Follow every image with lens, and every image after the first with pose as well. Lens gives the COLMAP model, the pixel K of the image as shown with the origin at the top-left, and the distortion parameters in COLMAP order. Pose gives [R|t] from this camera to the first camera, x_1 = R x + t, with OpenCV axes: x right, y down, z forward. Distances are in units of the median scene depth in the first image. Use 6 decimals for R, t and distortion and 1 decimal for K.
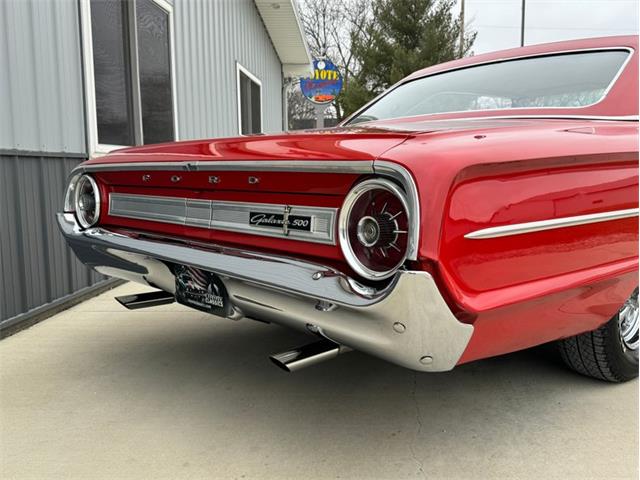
lens RADIAL K [[594.5, 0, 320.0], [0, 594.5, 240.0], [0, 0, 1]] dist [0.169755, -0.349100]
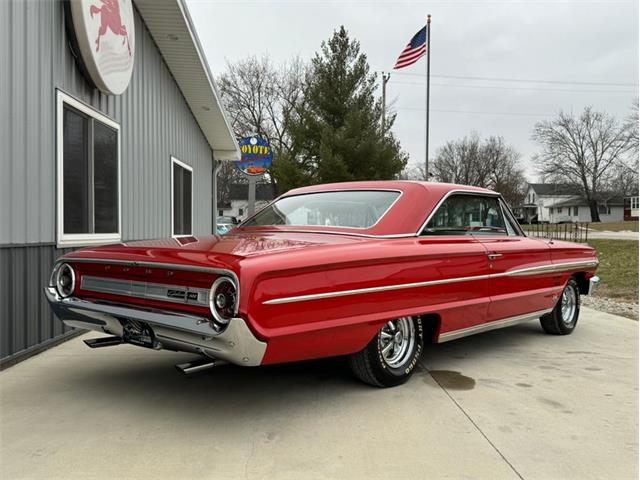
lens RADIAL K [[594.5, 0, 320.0], [0, 594.5, 240.0], [0, 0, 1]] dist [0.169755, -0.349100]
pose [[0.994524, 0.011552, 0.103871, 0.107462], [-0.000806, 0.994691, -0.102904, -0.005551], [-0.104508, 0.102257, 0.989253, -0.626754]]
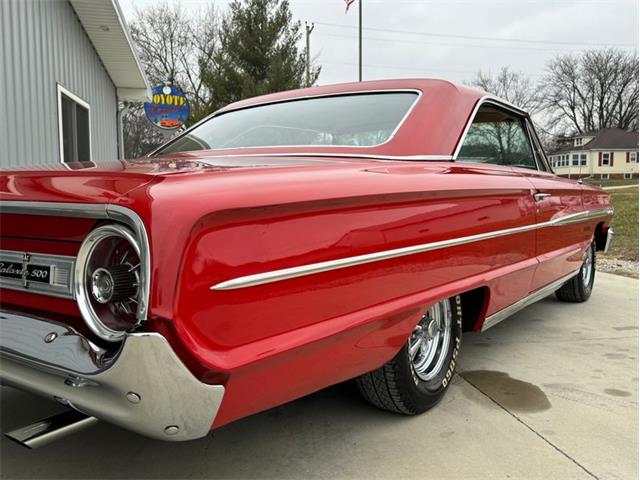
lens RADIAL K [[594.5, 0, 320.0], [0, 594.5, 240.0], [0, 0, 1]] dist [0.169755, -0.349100]
pose [[0.972025, -0.016728, 0.234279, 0.092553], [0.027075, 0.998791, -0.041019, -0.018104], [-0.233310, 0.046215, 0.971304, 0.036197]]
